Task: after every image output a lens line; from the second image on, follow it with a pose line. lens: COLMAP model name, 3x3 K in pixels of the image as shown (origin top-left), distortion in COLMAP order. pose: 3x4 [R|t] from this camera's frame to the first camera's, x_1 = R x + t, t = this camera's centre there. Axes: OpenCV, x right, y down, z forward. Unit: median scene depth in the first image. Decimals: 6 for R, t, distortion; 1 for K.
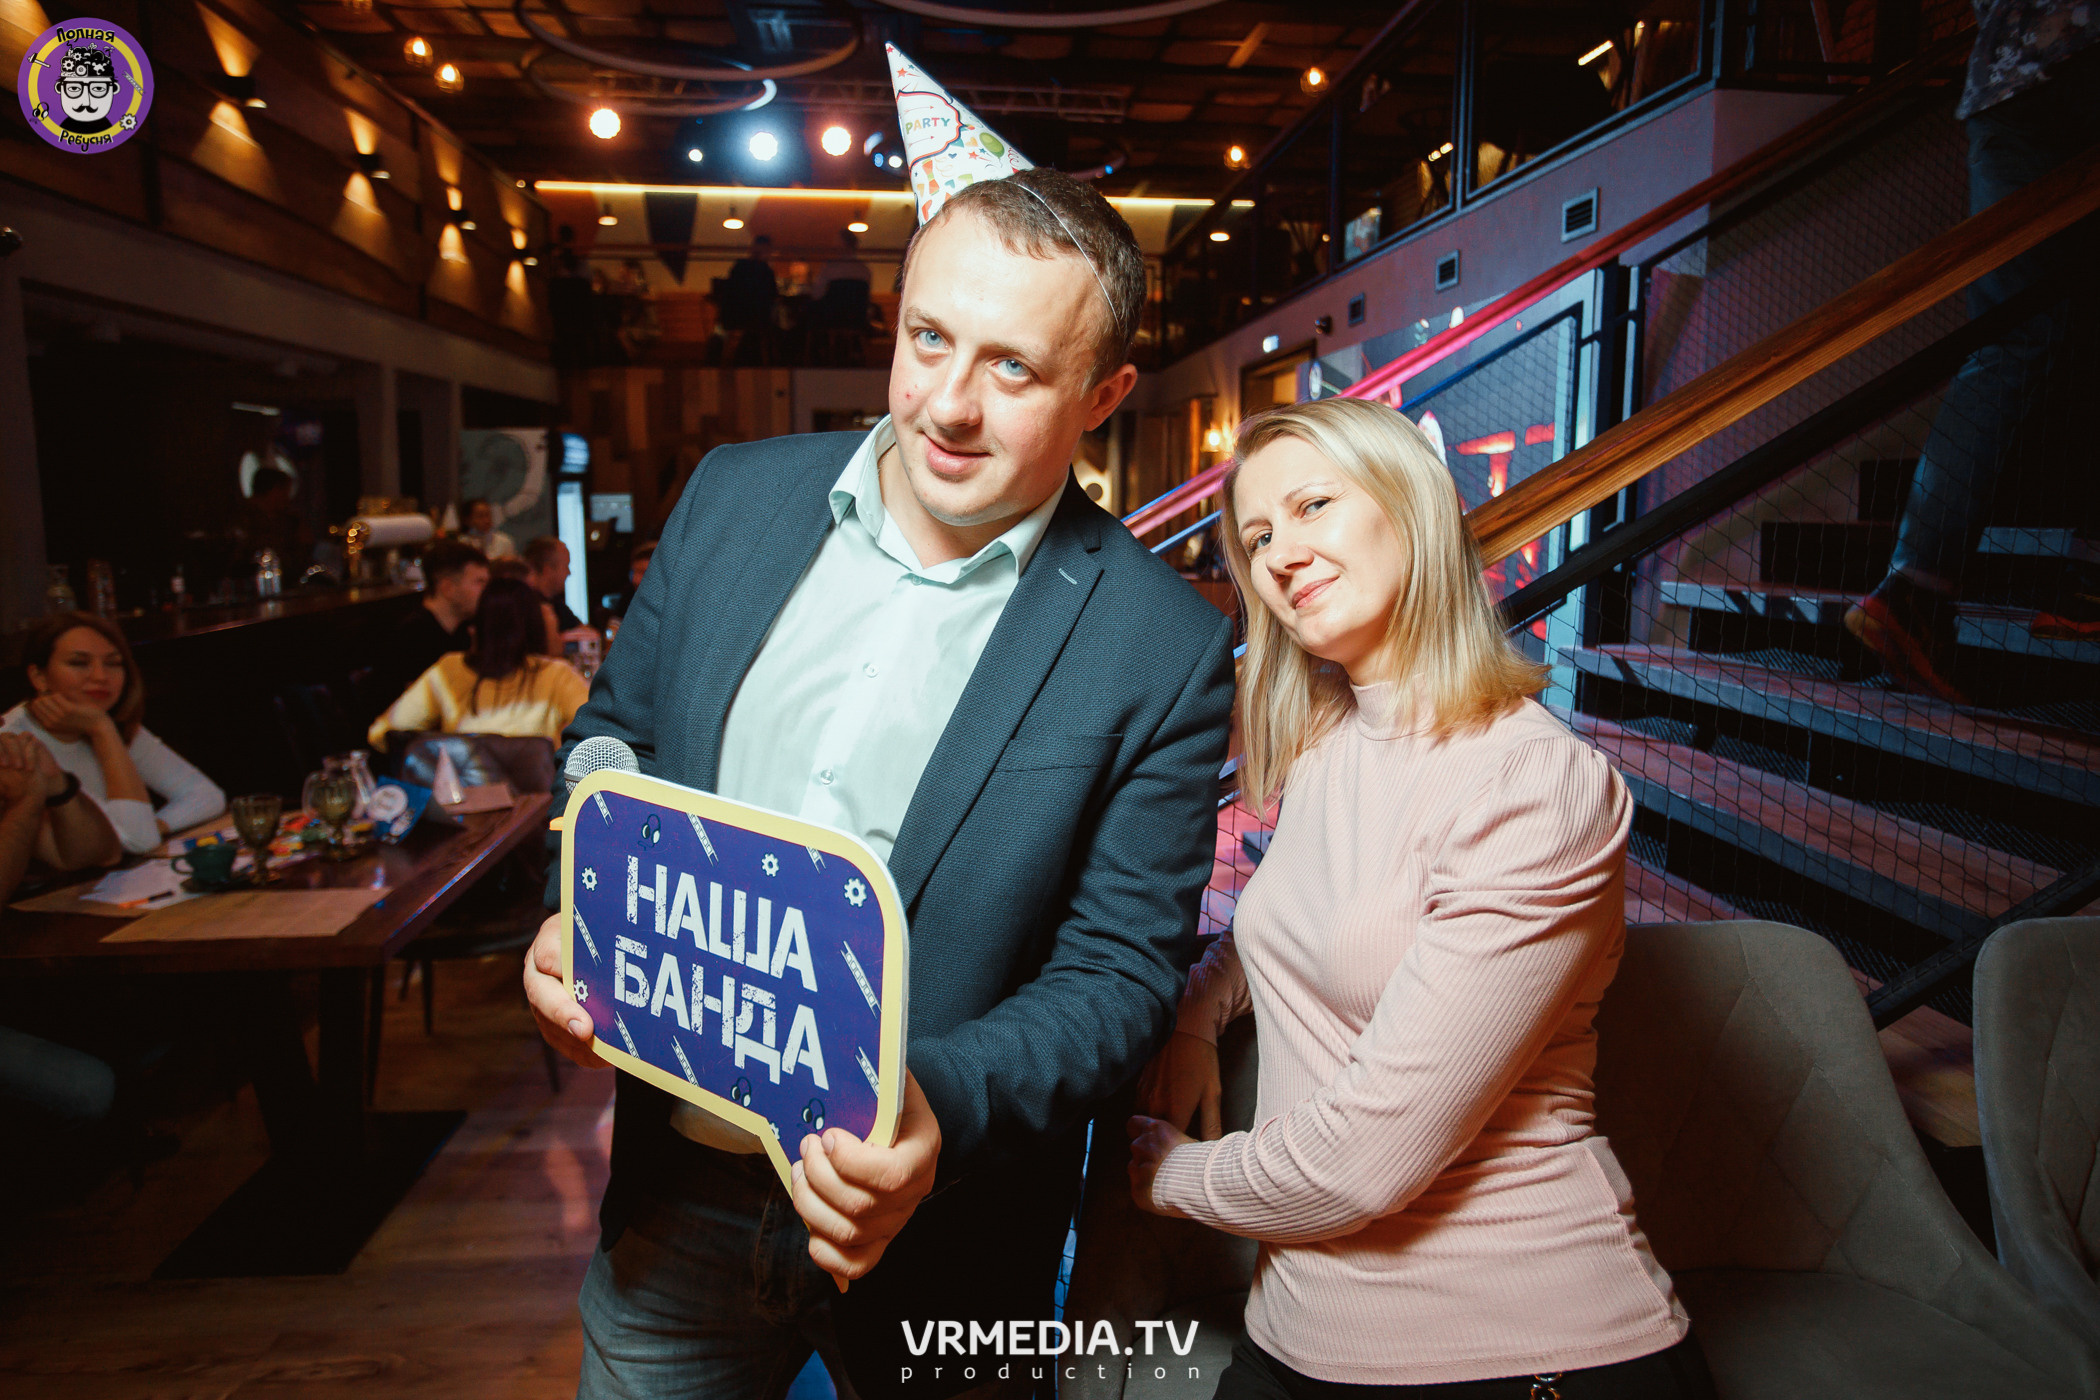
lens RADIAL K [[1311.7, 0, 1049.9], [0, 1311.7, 665.5], [0, 0, 1]] dist [-0.010898, -0.000343]
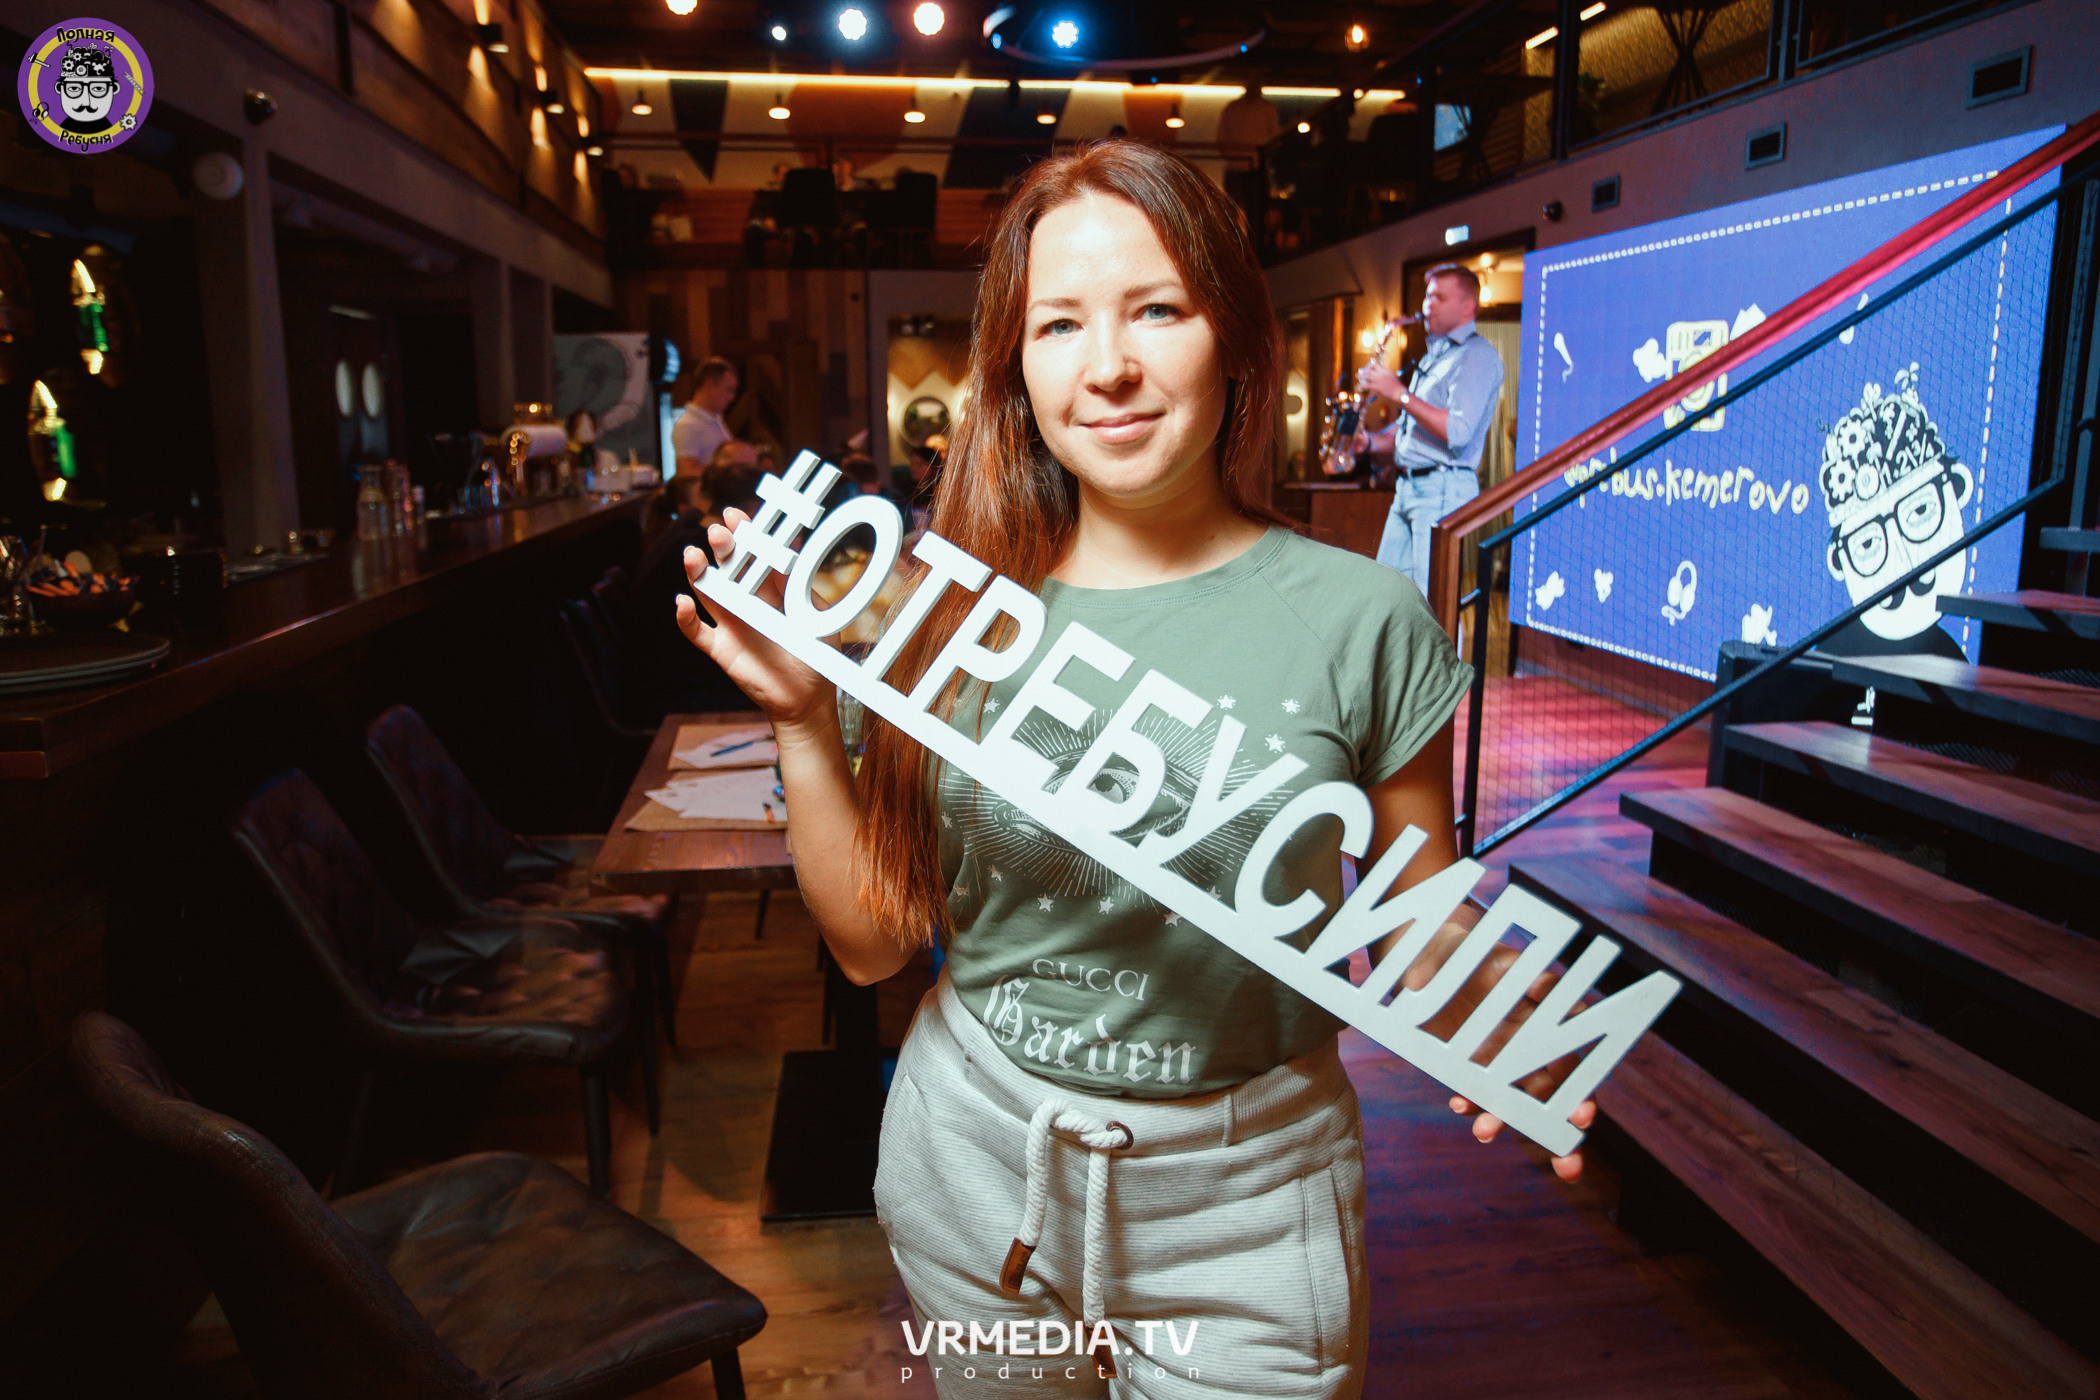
lens RADIAL K [[1393.9, 0, 1033.1], [0, 1393.9, 658.3], [0, 0, 1]] dist [-0.005308, -0.003089]
pose [[0.998964, -0.016540, 0.042384, -0.143064], [0.014811, 0.999058, 0.040787, 0.010497], [-0.043019, -0.040117, 0.998268, 0.001067]]
